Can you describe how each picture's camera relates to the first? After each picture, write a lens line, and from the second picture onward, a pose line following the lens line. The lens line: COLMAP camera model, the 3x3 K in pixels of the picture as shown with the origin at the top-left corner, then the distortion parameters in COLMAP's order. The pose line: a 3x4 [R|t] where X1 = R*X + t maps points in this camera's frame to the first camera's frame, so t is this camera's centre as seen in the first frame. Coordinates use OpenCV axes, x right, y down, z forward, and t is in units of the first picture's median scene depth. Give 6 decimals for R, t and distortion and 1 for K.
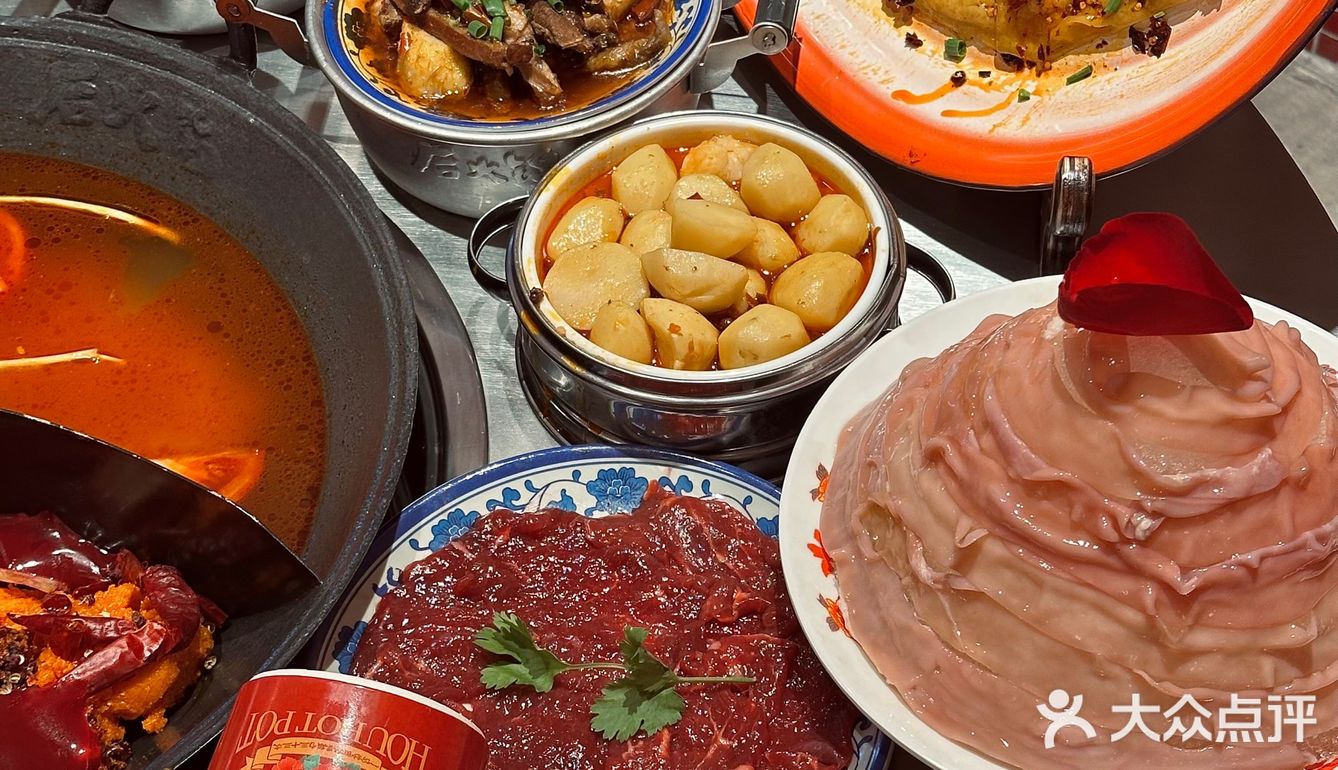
lens RADIAL K [[2513.2, 0, 669.0], [0, 2513.2, 385.0], [0, 0, 1]] dist [0.163235, 0.000337]
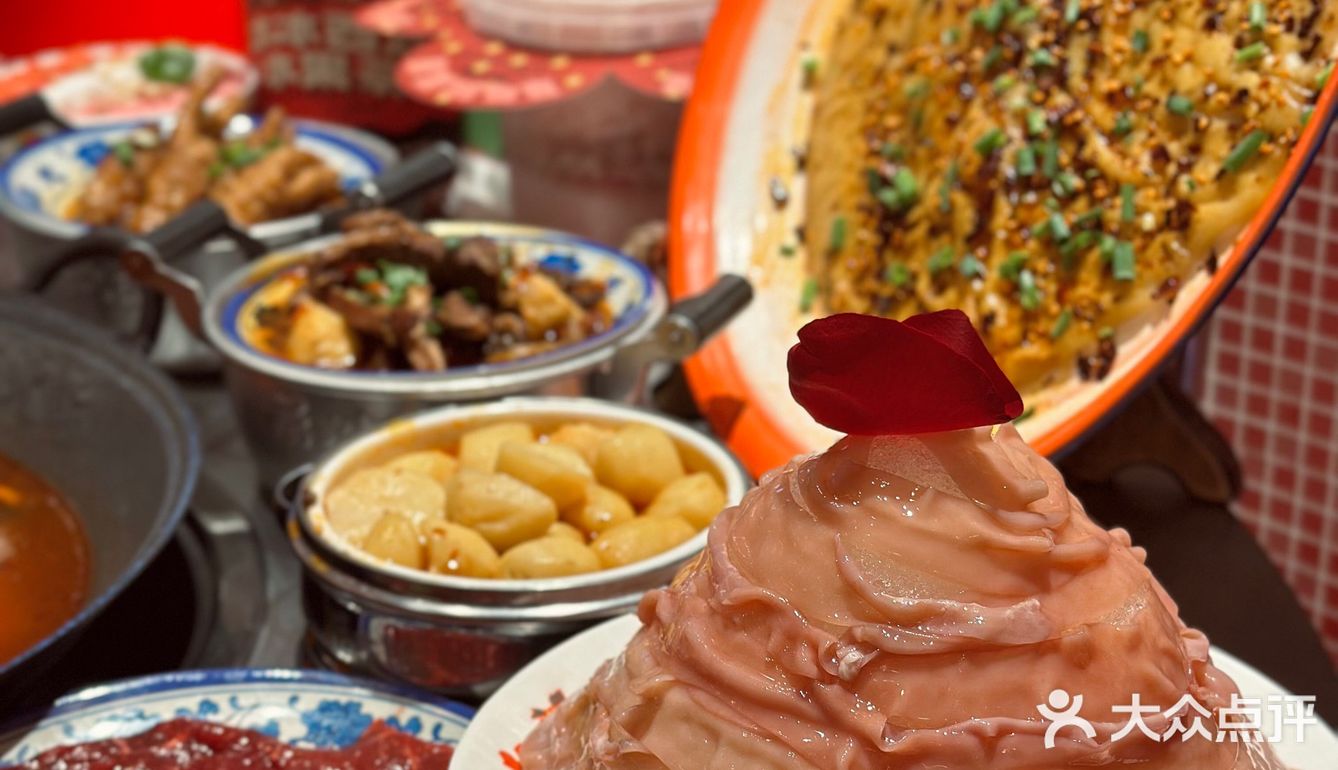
lens RADIAL K [[2513.2, 0, 669.0], [0, 2513.2, 385.0], [0, 0, 1]] dist [0.163235, 0.000337]
pose [[0.968916, 0.121833, -0.215310, 0.284604], [-0.204113, 0.885458, -0.417496, 0.305155], [0.139783, 0.448466, 0.882802, 0.290675]]
